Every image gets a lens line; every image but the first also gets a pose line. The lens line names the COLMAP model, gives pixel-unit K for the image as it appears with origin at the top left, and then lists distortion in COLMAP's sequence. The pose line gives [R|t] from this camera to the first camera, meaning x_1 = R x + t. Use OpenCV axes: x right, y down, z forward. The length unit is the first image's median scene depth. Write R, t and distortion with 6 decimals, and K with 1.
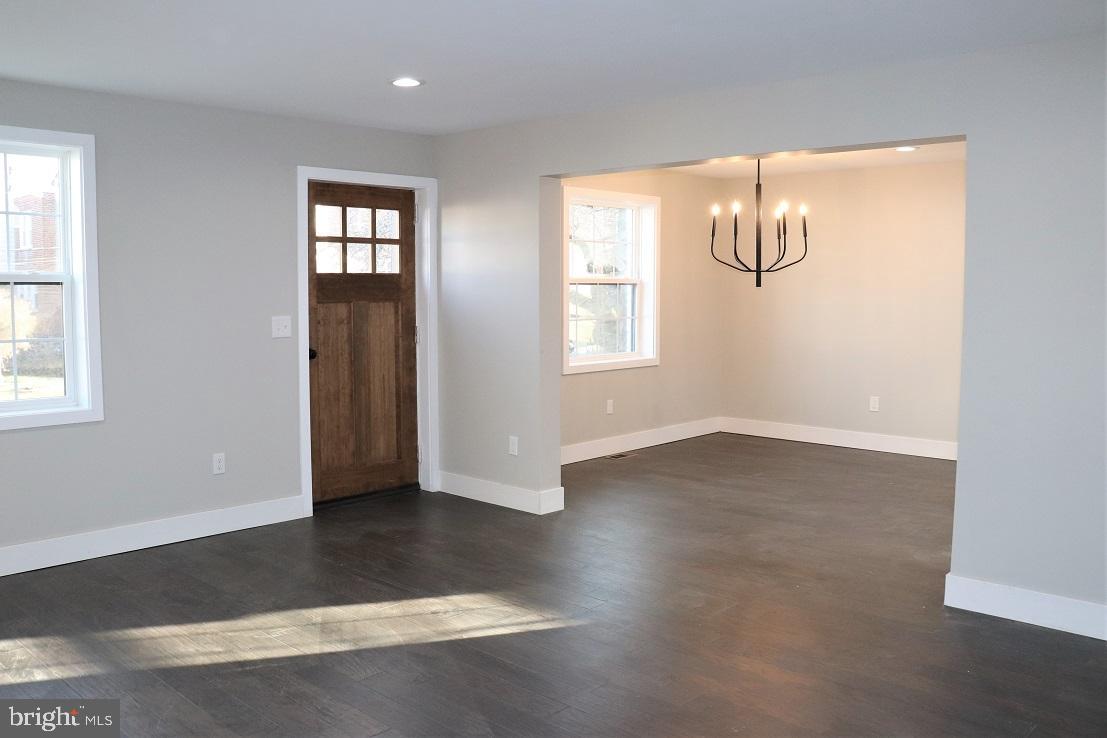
lens RADIAL K [[914.4, 0, 556.0], [0, 914.4, 362.8], [0, 0, 1]] dist [-0.164060, 0.131484]
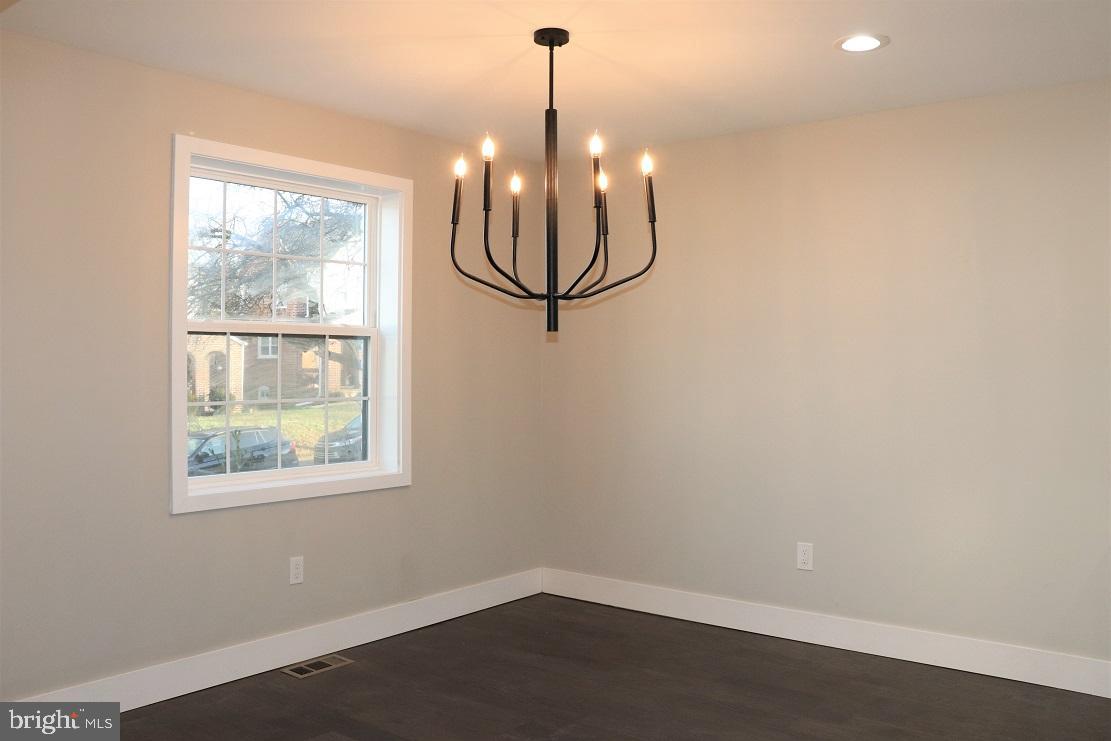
lens RADIAL K [[917.7, 0, 558.0], [0, 917.7, 364.2], [0, 0, 1]] dist [-0.164060, 0.131484]
pose [[0.996561, 0.003898, 0.082775, 0.162868], [0.003186, 0.996351, -0.085286, -0.024089], [-0.082805, 0.085256, 0.992912, 0.468720]]
